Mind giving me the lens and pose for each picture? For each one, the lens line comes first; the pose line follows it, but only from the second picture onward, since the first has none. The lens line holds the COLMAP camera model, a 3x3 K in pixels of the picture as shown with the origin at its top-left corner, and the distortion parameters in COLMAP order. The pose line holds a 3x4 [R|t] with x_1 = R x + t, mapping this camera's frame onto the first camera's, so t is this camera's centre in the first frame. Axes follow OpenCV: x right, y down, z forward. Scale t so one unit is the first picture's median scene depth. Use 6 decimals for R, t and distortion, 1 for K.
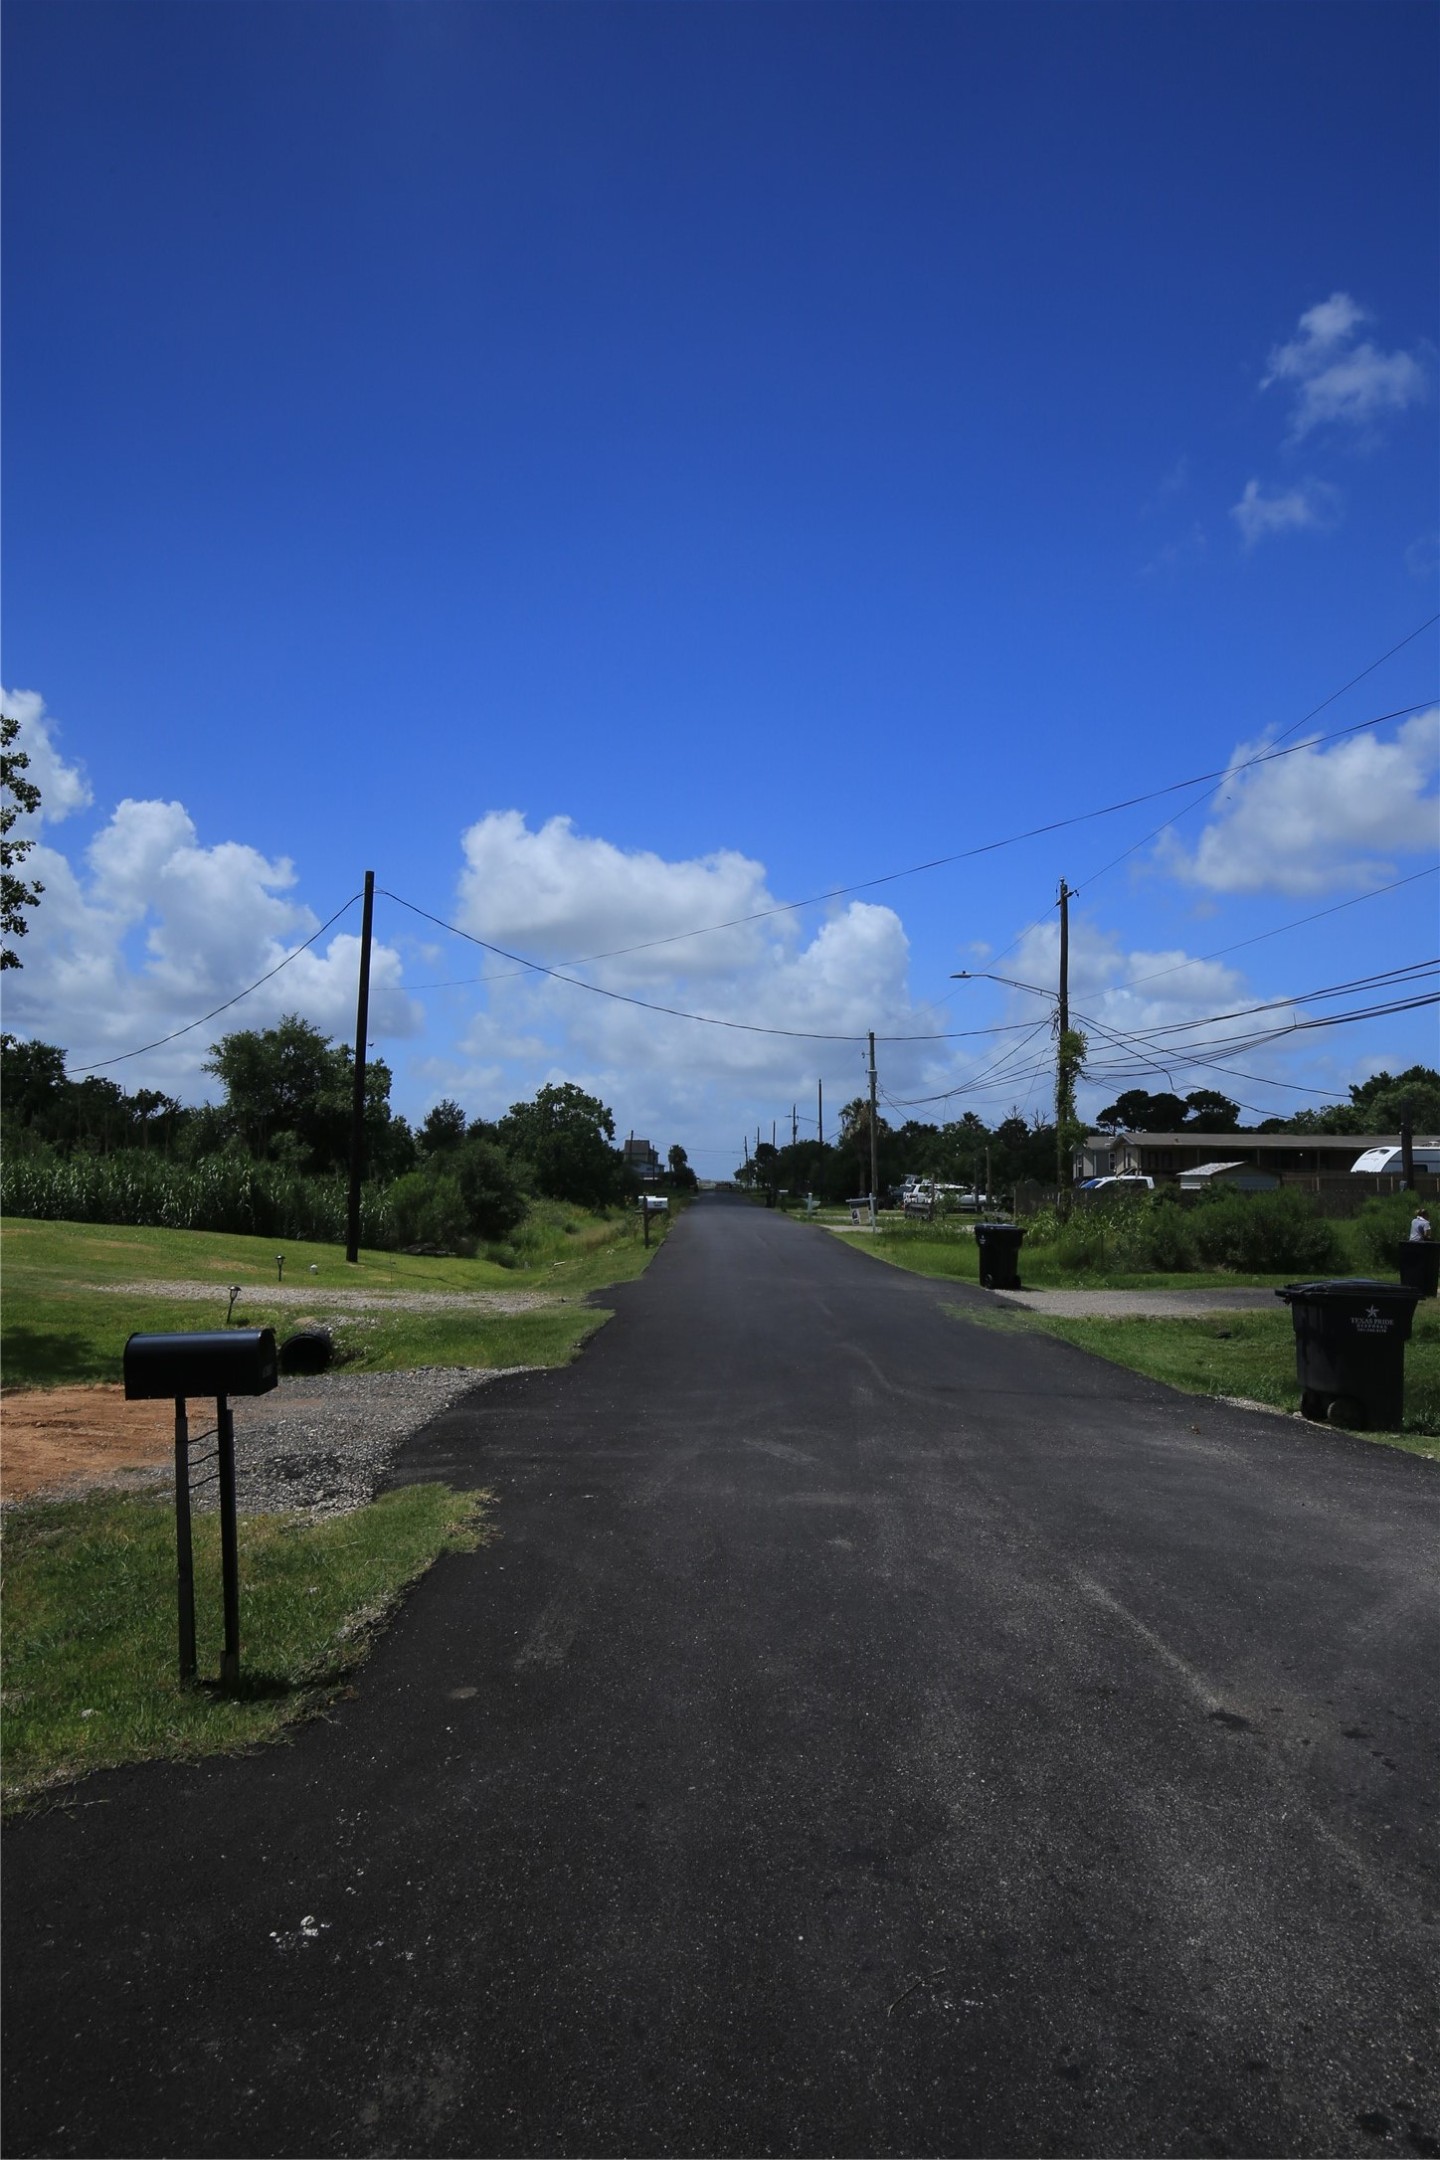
lens RADIAL K [[1298.6, 0, 720.0], [0, 1298.6, 1080.0], [0, 0, 1]] dist [-0.005976, -0.001071]
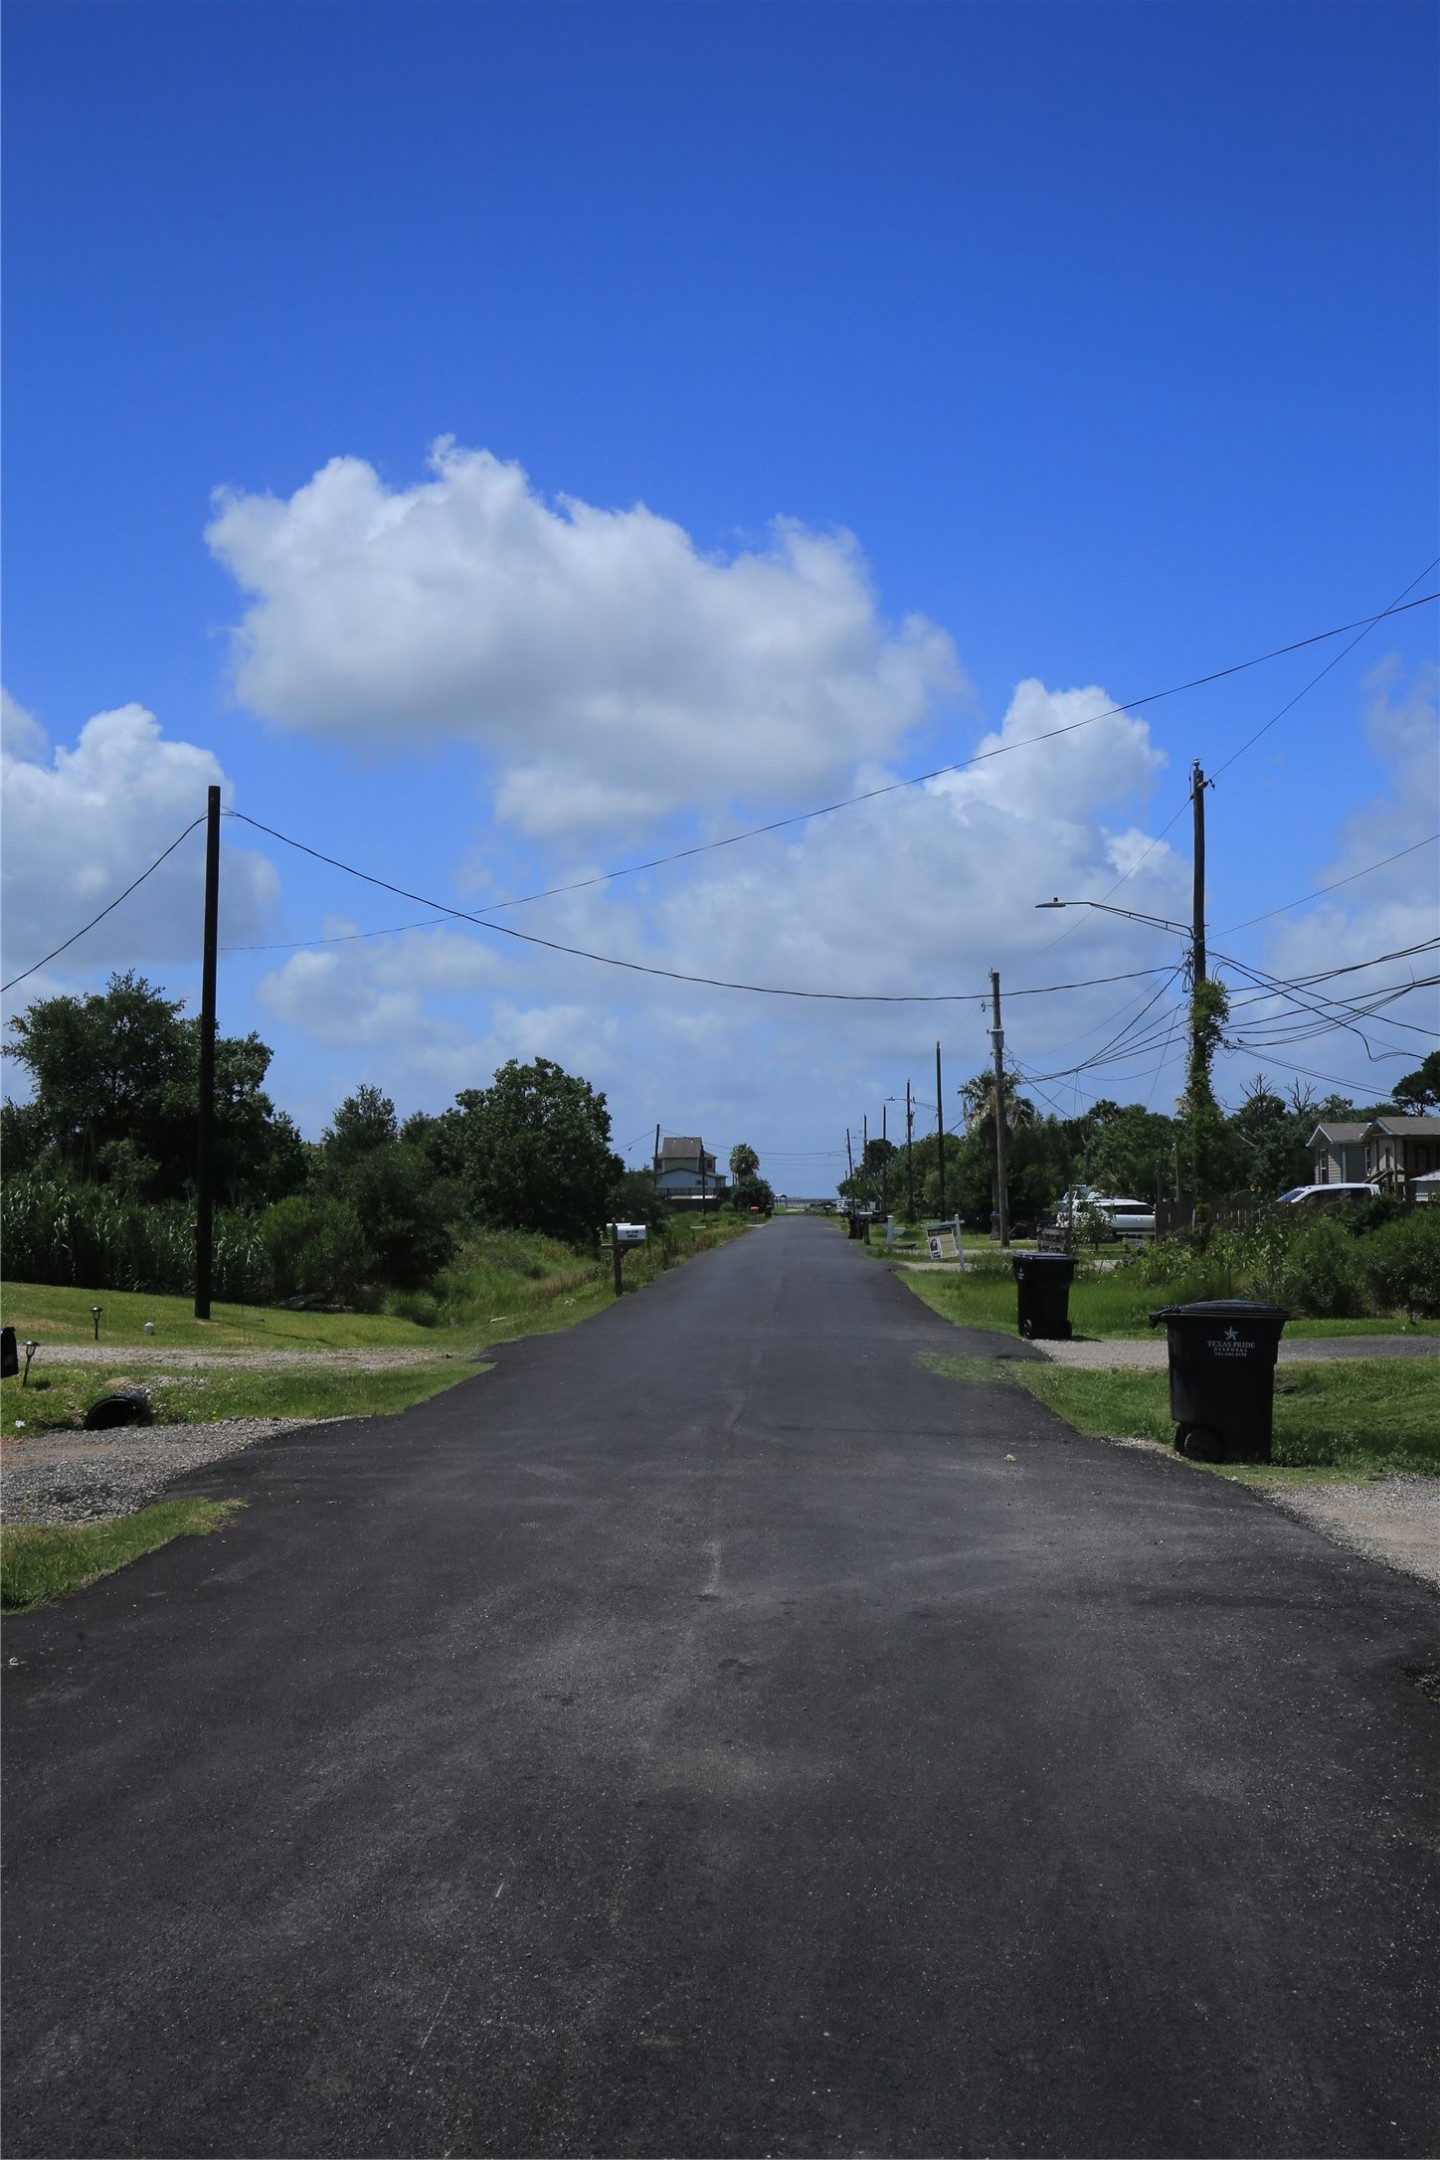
lens RADIAL K [[2049.7, 0, 715.6], [0, 2049.7, 1083.3], [0, 0, 1]] dist [0.038856, 0.009422]
pose [[0.998566, -0.018999, -0.050056, 0.055700], [0.020031, 0.999595, 0.020198, -0.009167], [0.049652, -0.021172, 0.998542, -0.121177]]
